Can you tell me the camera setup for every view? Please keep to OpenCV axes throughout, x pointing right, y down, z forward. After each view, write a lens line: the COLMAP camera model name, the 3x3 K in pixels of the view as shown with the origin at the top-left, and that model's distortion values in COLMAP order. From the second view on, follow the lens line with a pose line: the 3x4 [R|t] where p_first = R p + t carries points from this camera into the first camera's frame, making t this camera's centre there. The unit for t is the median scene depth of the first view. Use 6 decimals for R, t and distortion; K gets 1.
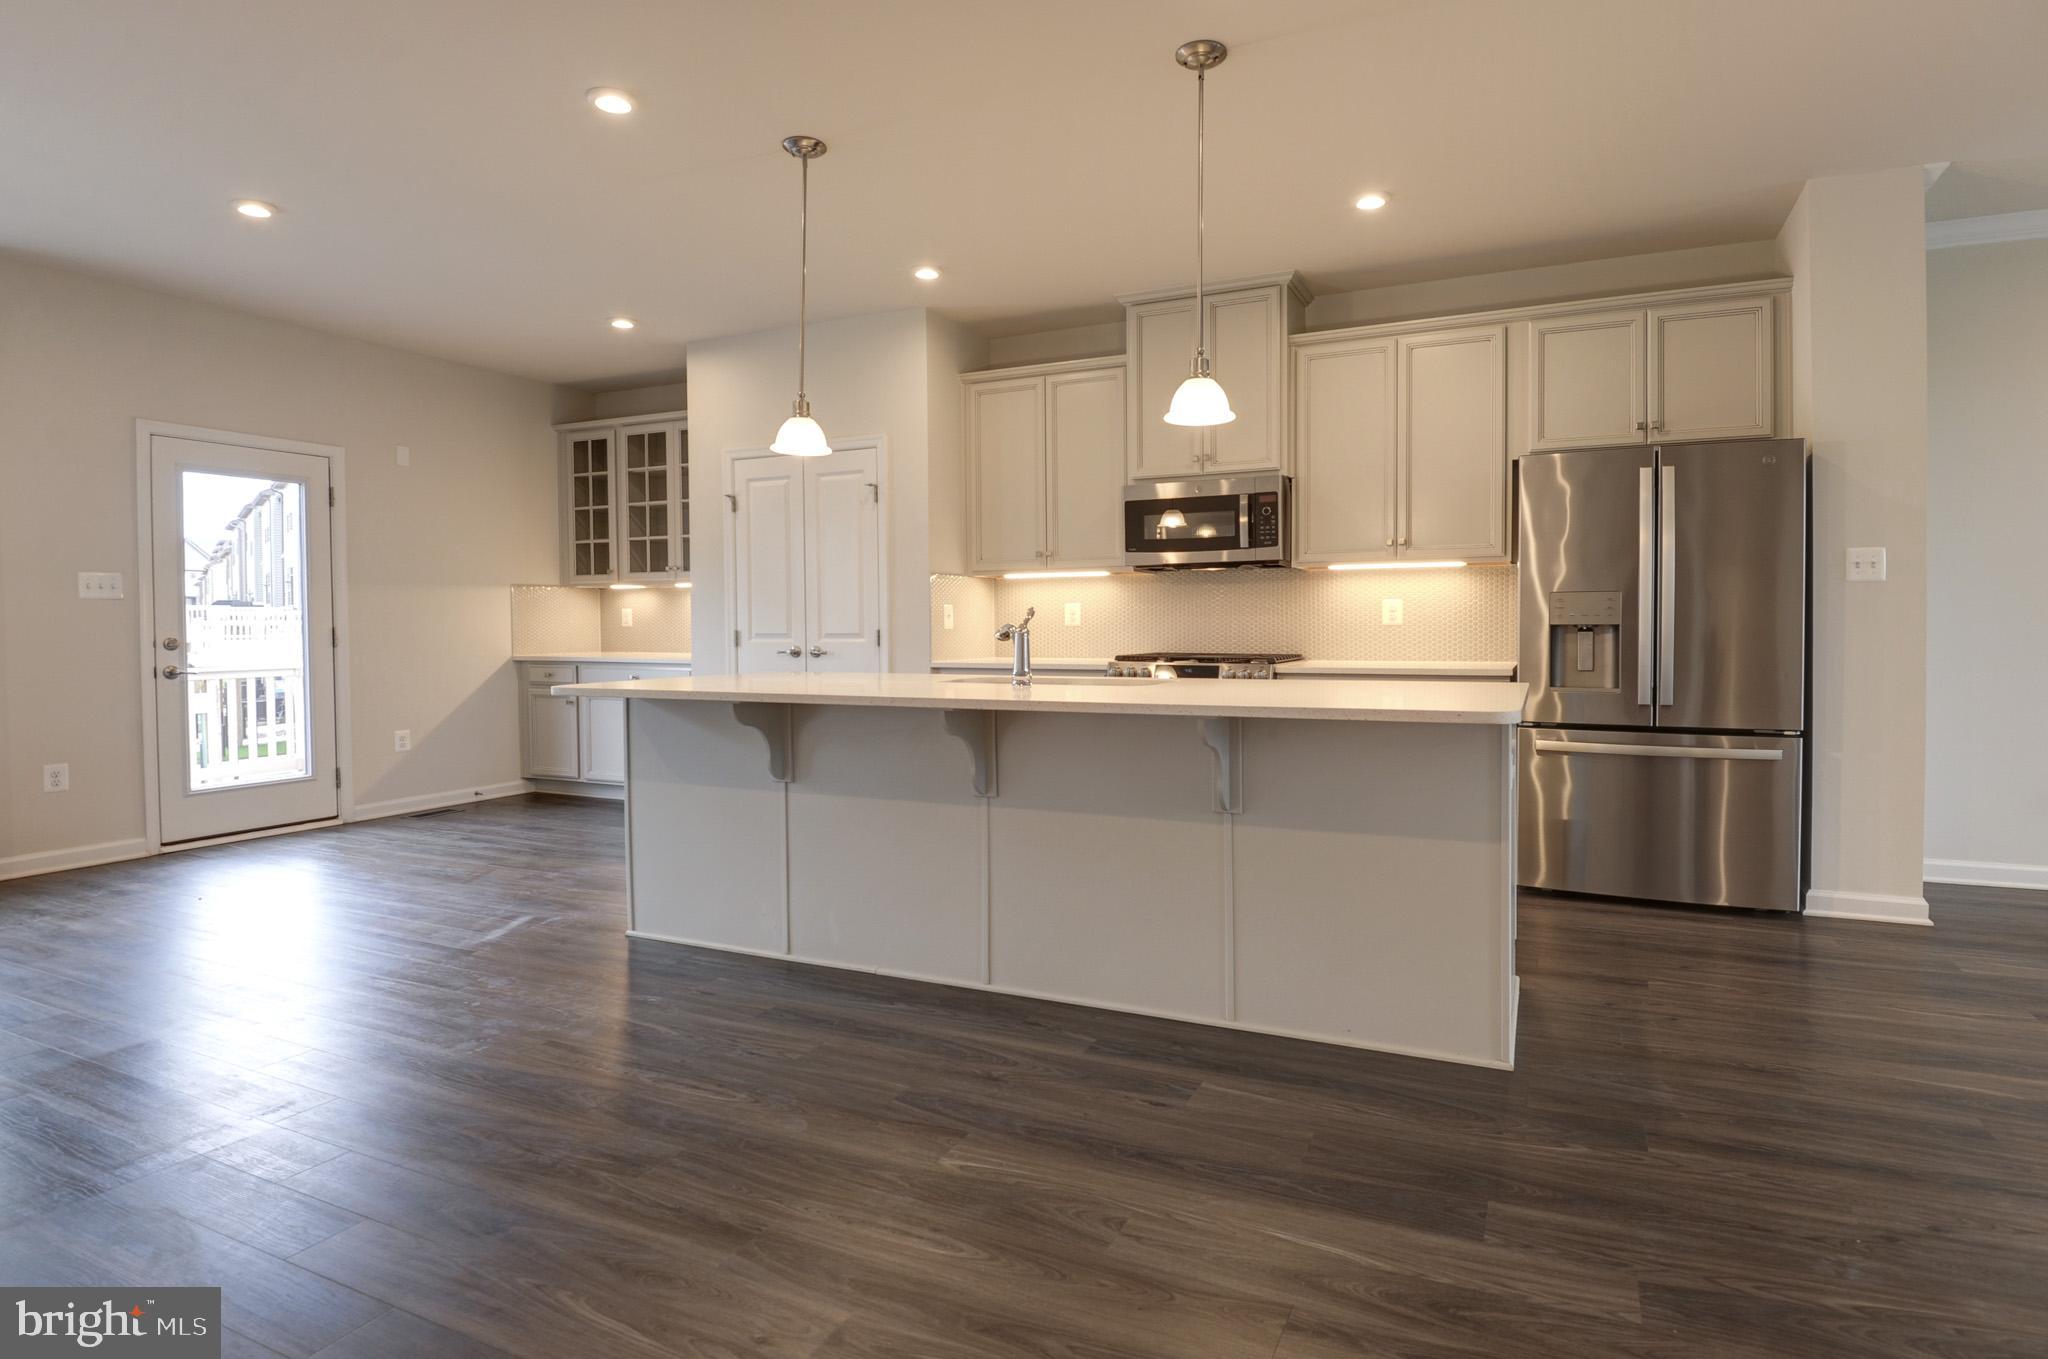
lens RADIAL K [[1056.7, 0, 995.5], [0, 1056.7, 646.1], [0, 0, 1]] dist [-0.016941, -0.004387]
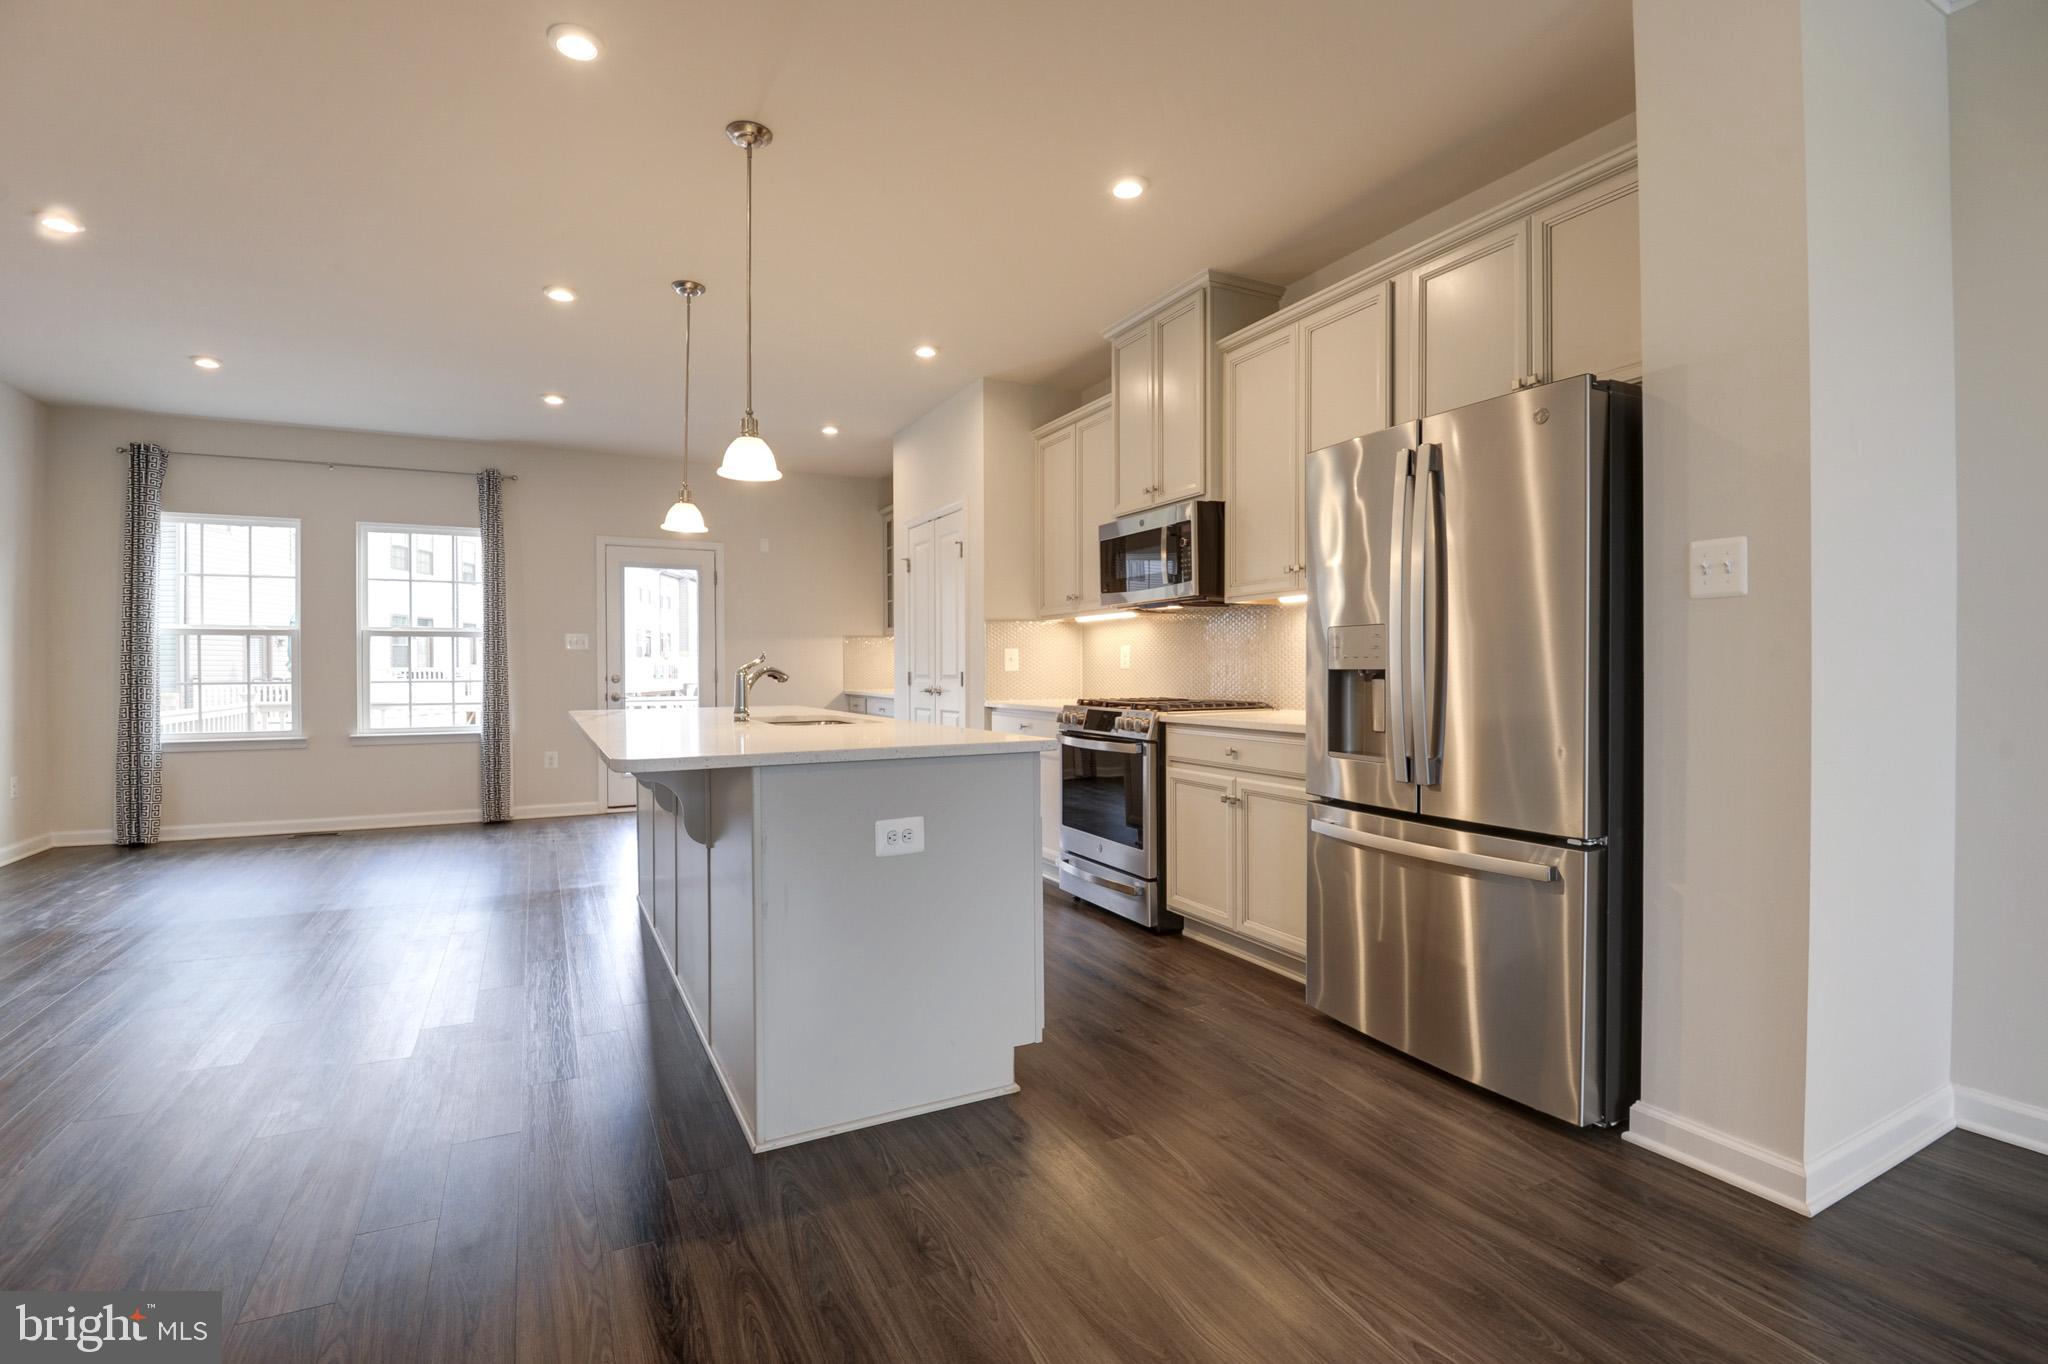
lens RADIAL K [[979.1, 0, 1031.6], [0, 979.1, 678.7], [0, 0, 1]] dist [-0.006095, -0.007479]
pose [[0.793927, 0.008710, -0.607951, 0.661700], [-0.012620, 0.999918, -0.002156, -0.007695], [0.607883, 0.009384, 0.793971, 0.254184]]
